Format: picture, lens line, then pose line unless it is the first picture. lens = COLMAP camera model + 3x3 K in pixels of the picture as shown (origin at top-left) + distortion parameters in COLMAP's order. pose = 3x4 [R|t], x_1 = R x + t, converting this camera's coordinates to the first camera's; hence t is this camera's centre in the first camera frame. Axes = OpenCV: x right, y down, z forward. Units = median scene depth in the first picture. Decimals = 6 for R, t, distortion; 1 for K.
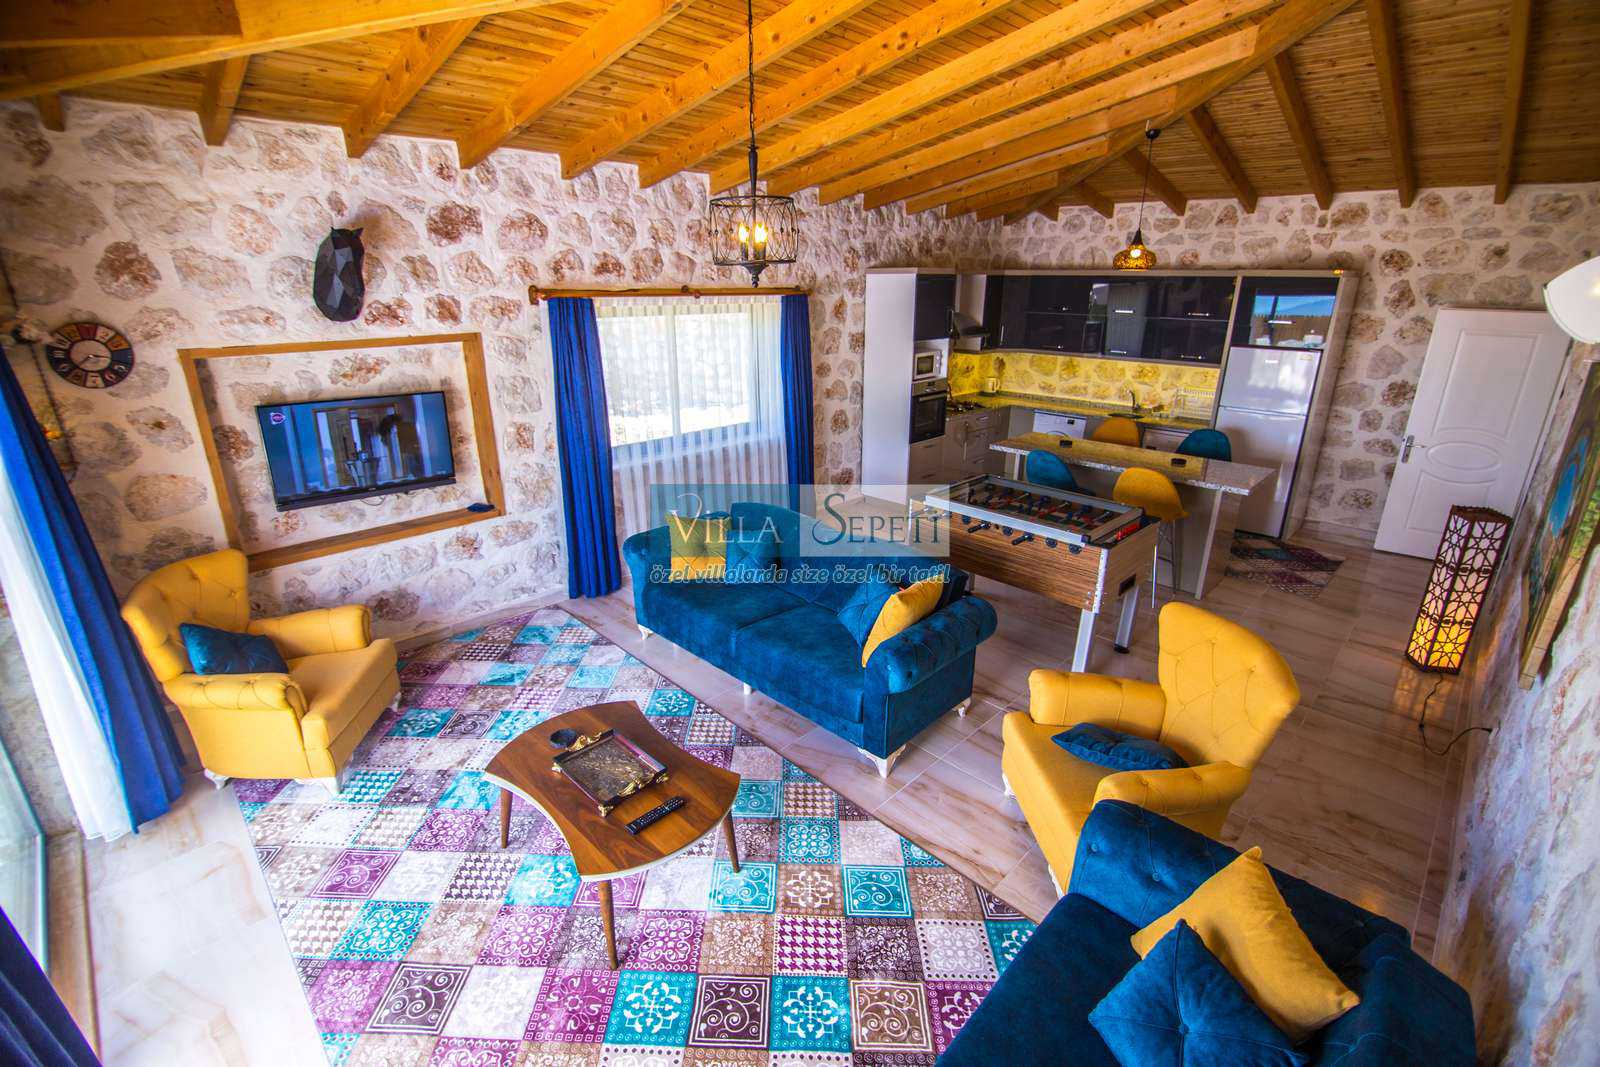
lens RADIAL K [[712.6, 0, 805.6], [0, 712.6, 529.5], [0, 0, 1]] dist [-0.006980, -0.007953]
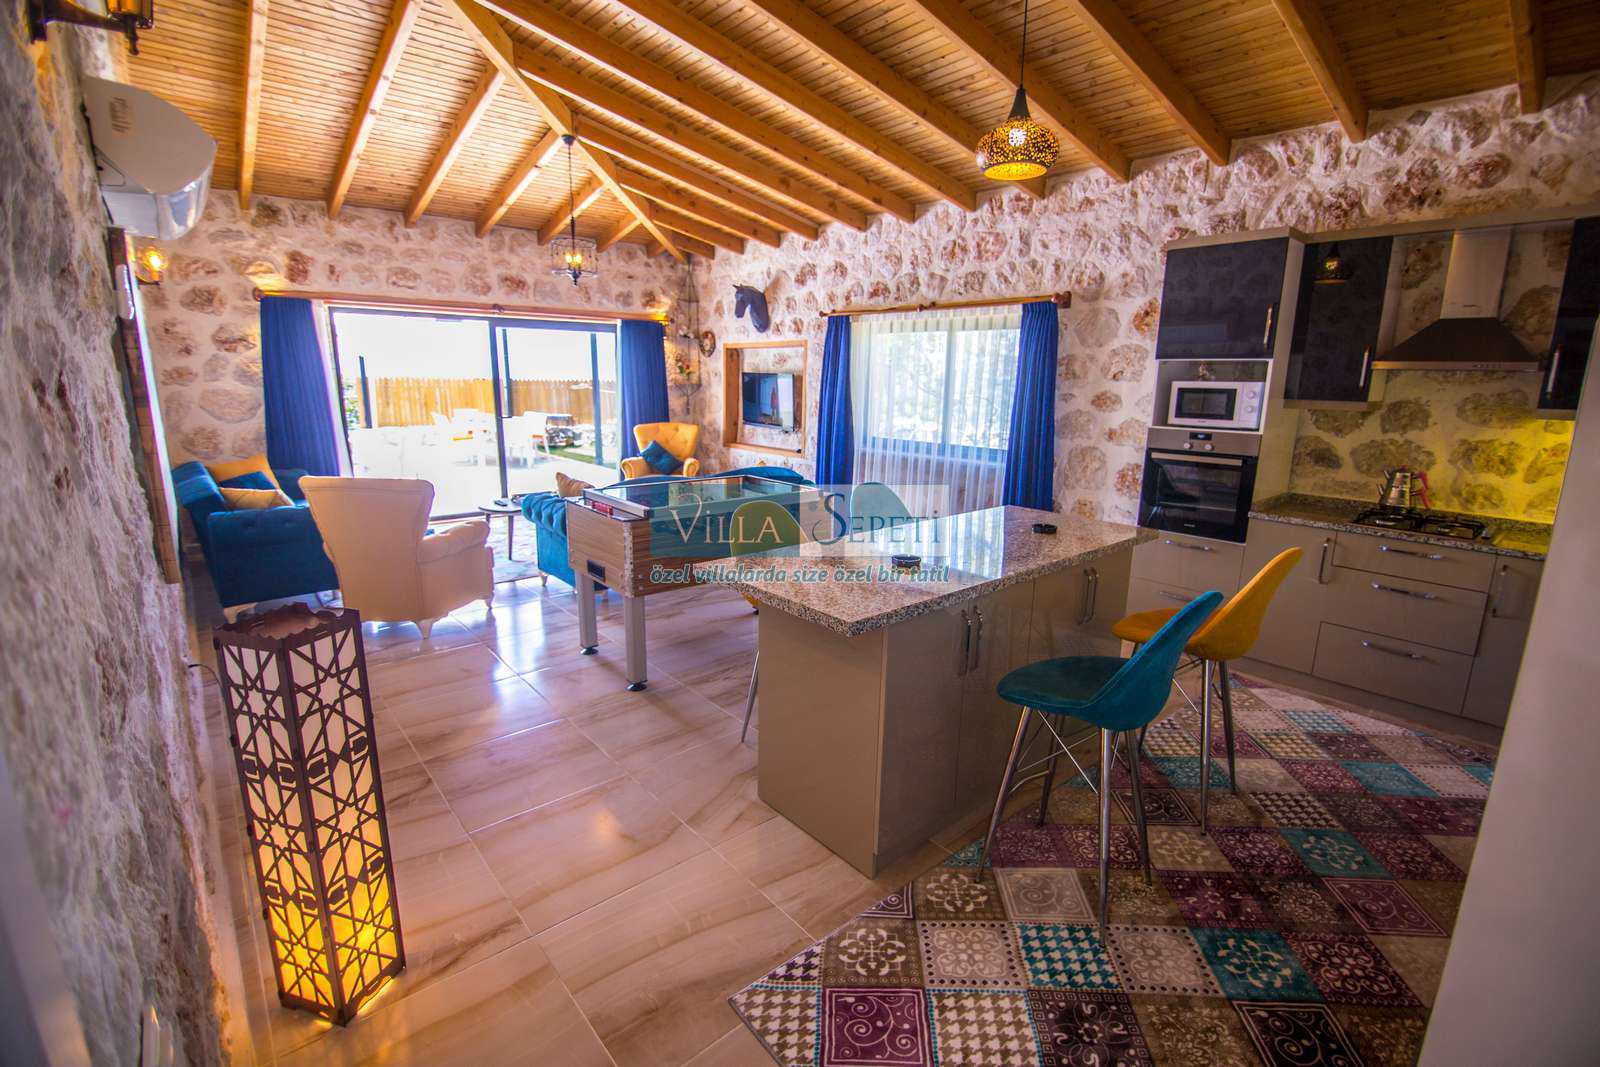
lens RADIAL K [[712.6, 0, 805.6], [0, 712.6, 529.5], [0, 0, 1]] dist [-0.006980, -0.007953]
pose [[-0.077577, 0.203650, -0.975965, 0.819315], [-0.348300, 0.911699, 0.217925, -0.160019], [0.934167, 0.356835, 0.000205, 0.780091]]
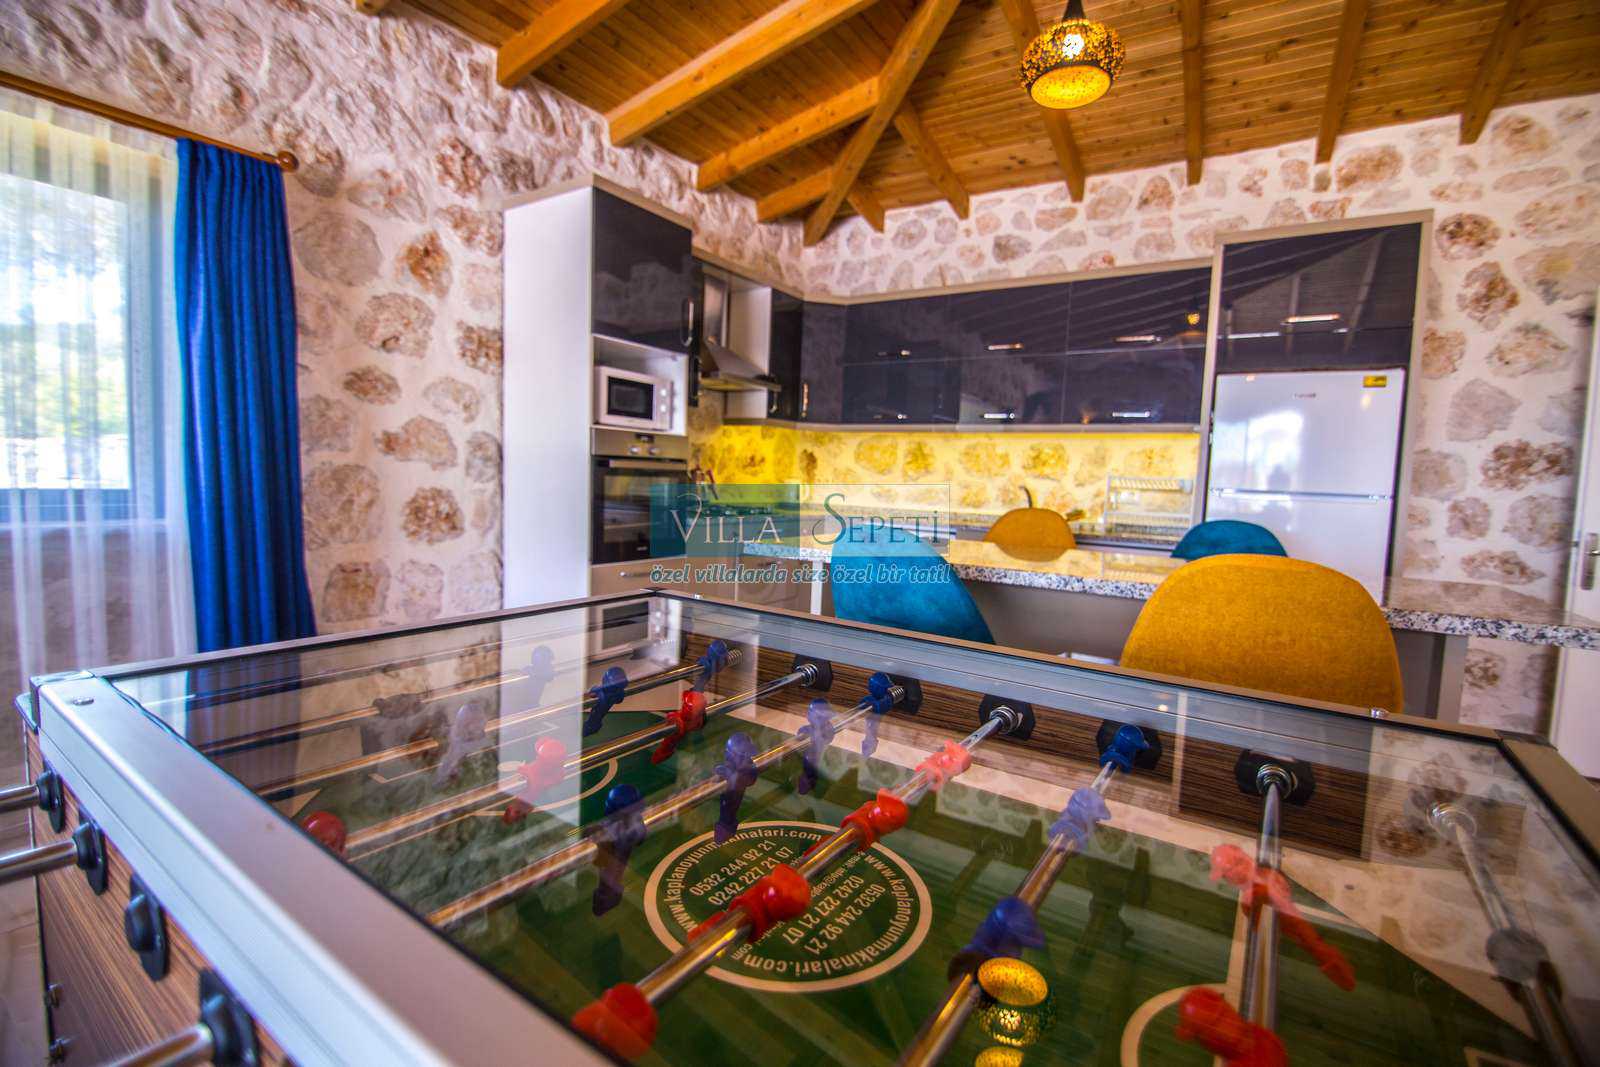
lens RADIAL K [[712.6, 0, 805.6], [0, 712.6, 529.5], [0, 0, 1]] dist [-0.006980, -0.007953]
pose [[0.978977, 0.021194, 0.202868, 0.199067], [0.031753, 0.966626, -0.254217, -0.026527], [-0.201486, 0.255314, 0.945631, 0.589134]]
